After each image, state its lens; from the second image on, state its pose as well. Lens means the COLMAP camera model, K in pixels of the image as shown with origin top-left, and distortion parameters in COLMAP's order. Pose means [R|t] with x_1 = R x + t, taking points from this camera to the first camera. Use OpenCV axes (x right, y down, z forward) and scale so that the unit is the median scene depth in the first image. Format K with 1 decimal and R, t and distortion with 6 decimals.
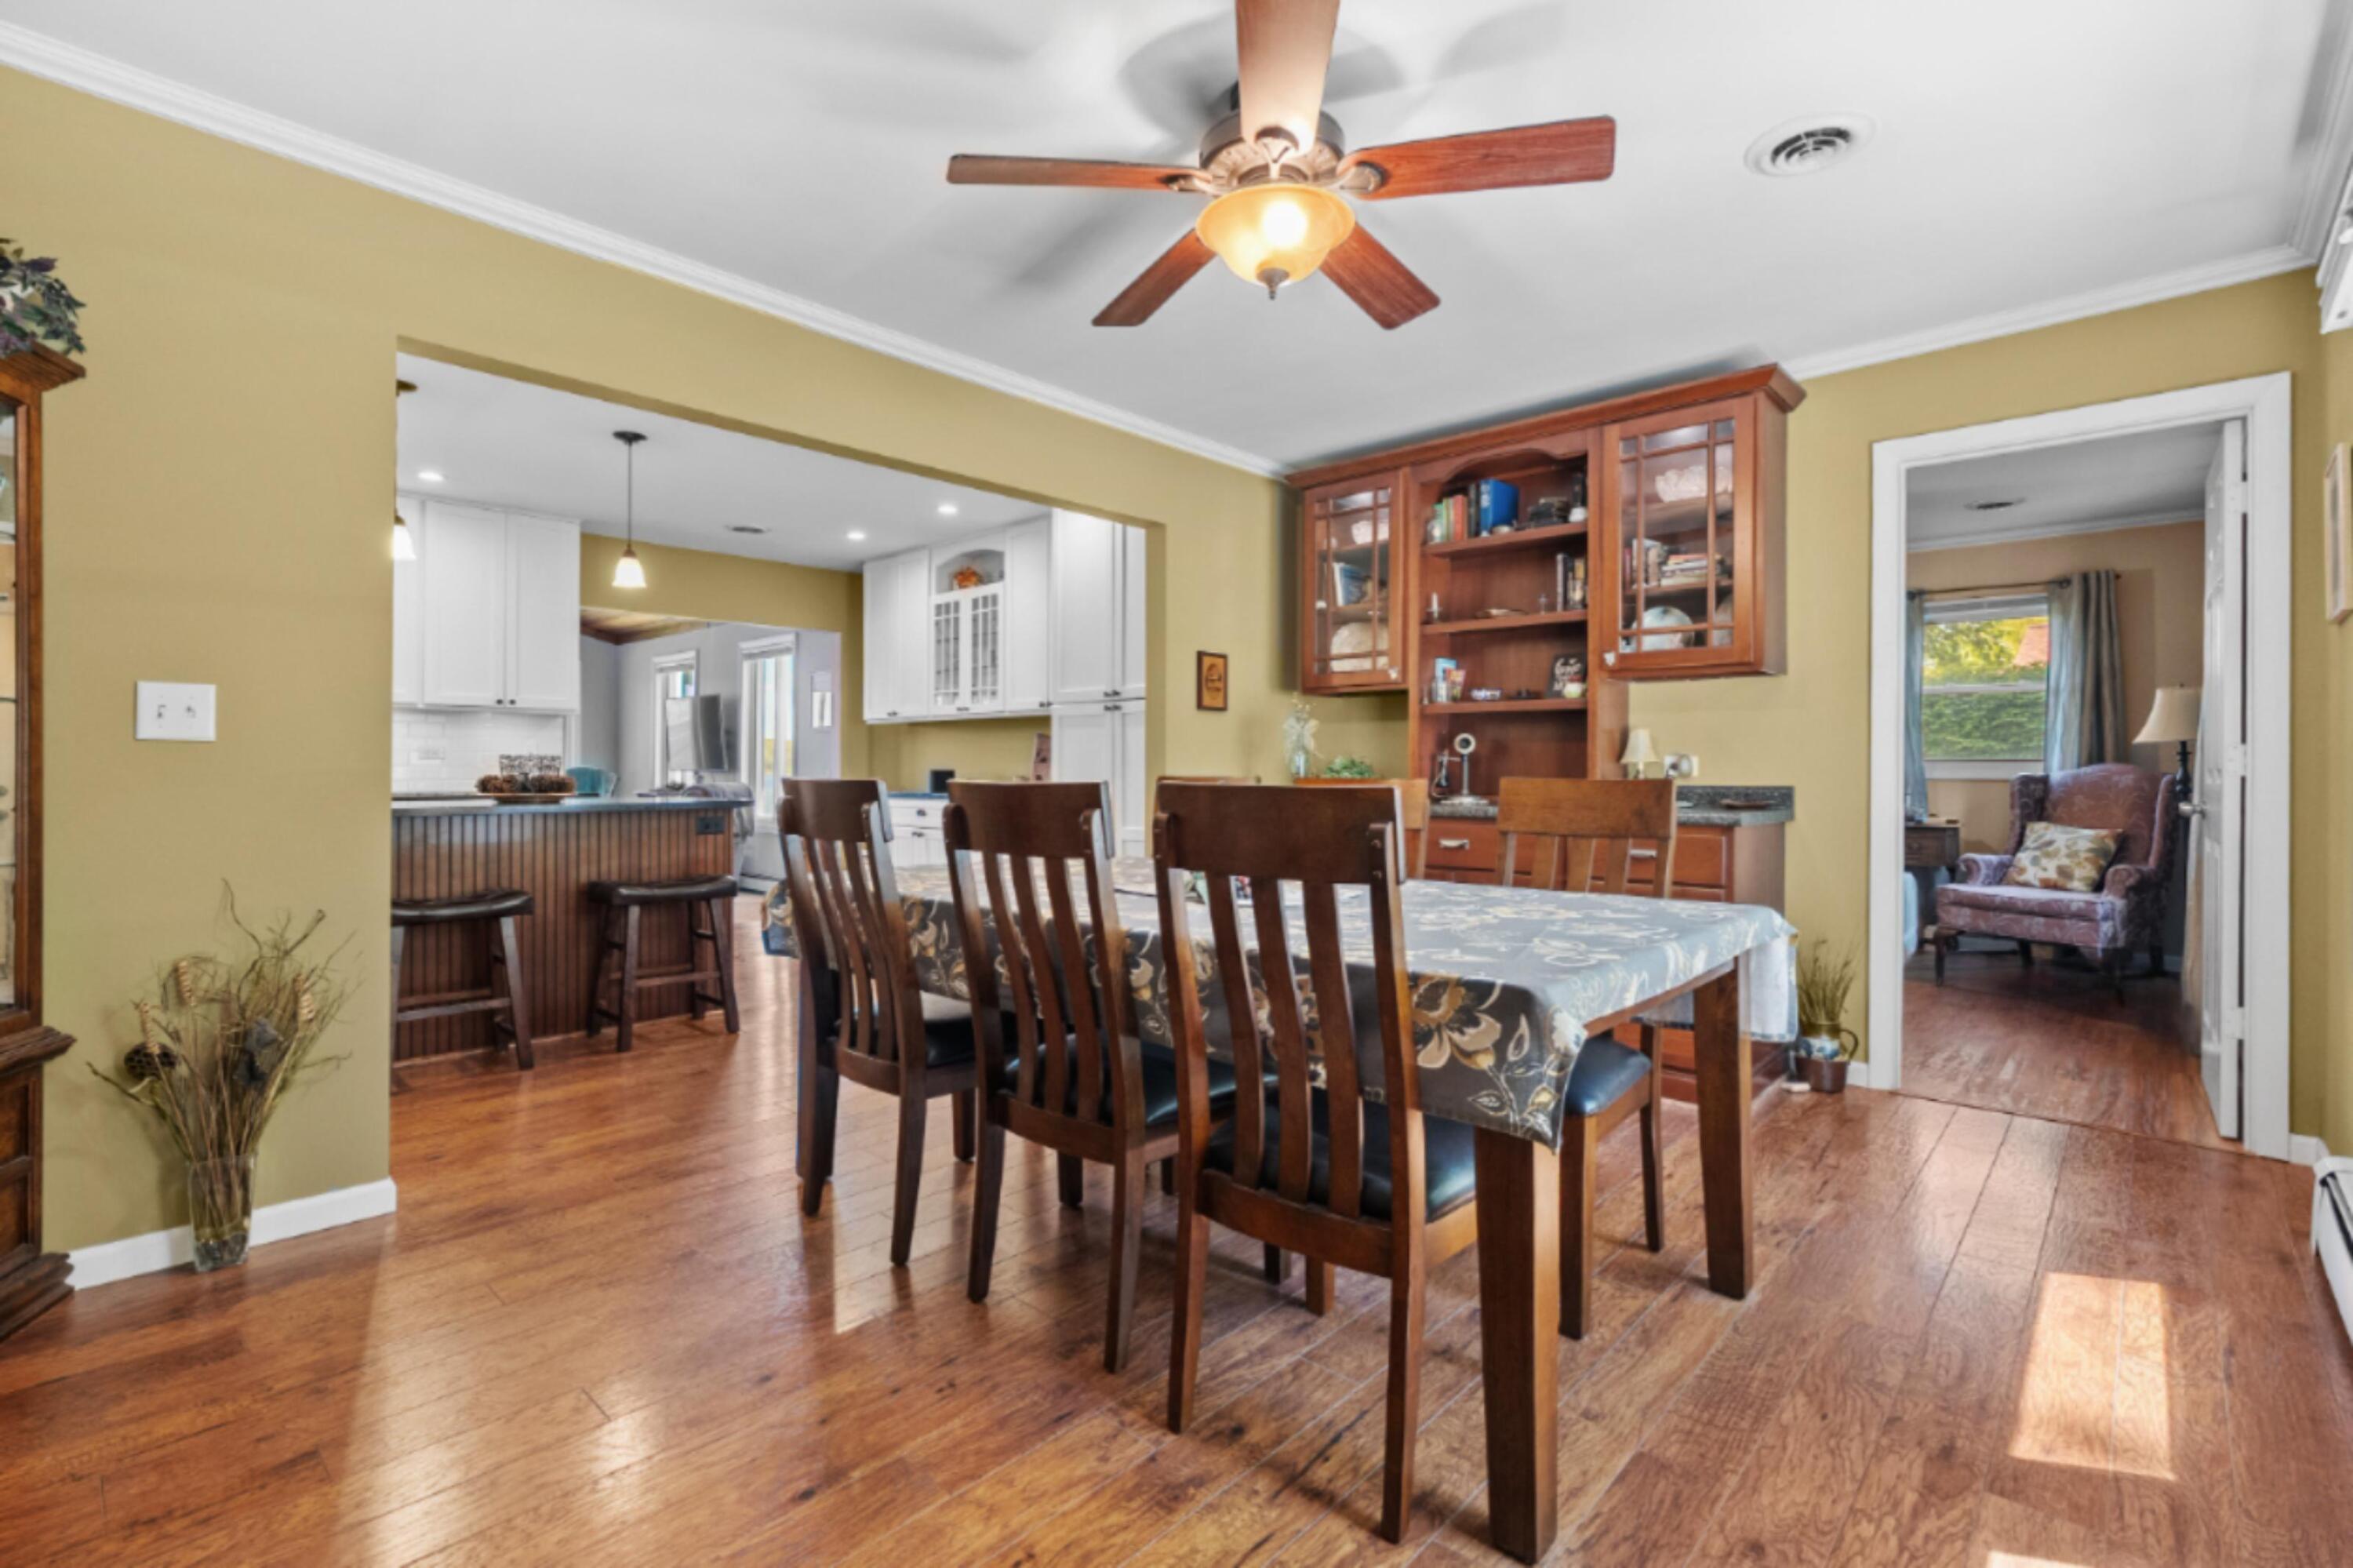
lens RADIAL K [[1071.3, 0, 1183.0], [0, 1071.3, 776.2], [0, 0, 1]] dist [-0.004788, 0.000079]
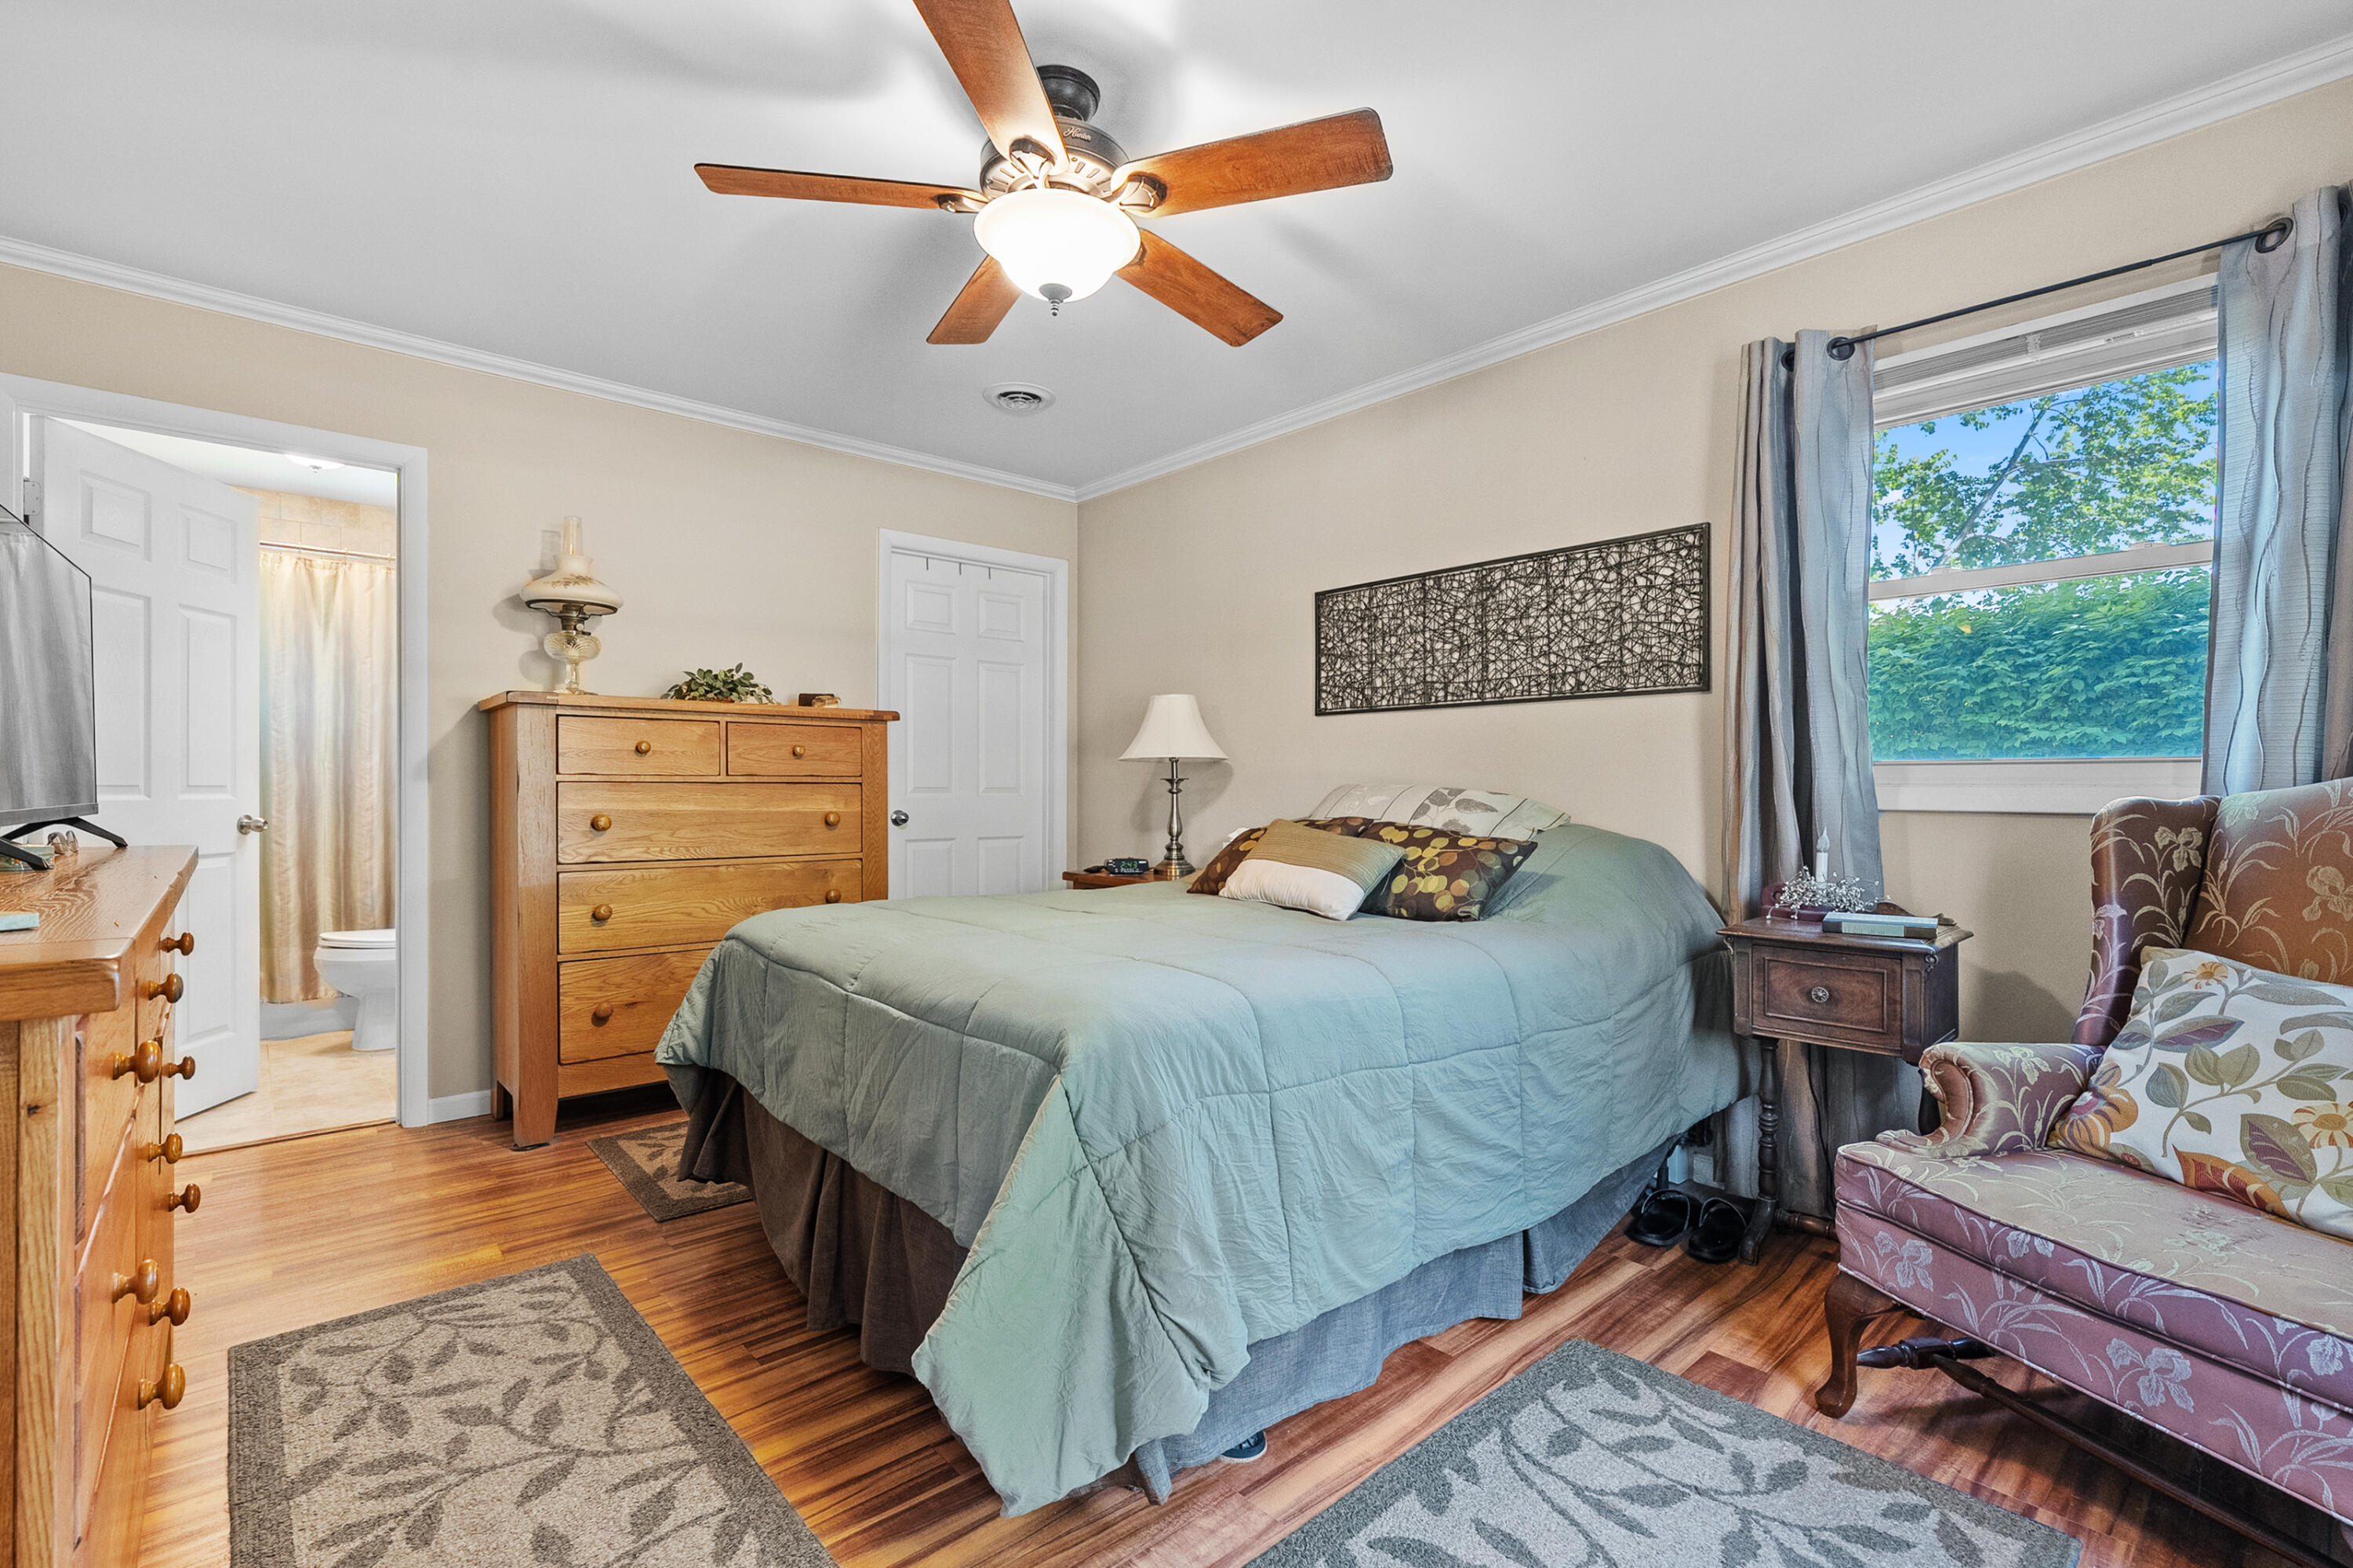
lens RADIAL K [[1071.3, 0, 1176.3], [0, 1071.3, 788.9], [0, 0, 1]] dist [-0.004788, 0.000079]
pose [[0.994773, 0.005383, -0.101972, 0.529482], [-0.006000, 0.999965, -0.005746, -0.001153], [0.101937, 0.006328, 0.994771, 0.646252]]
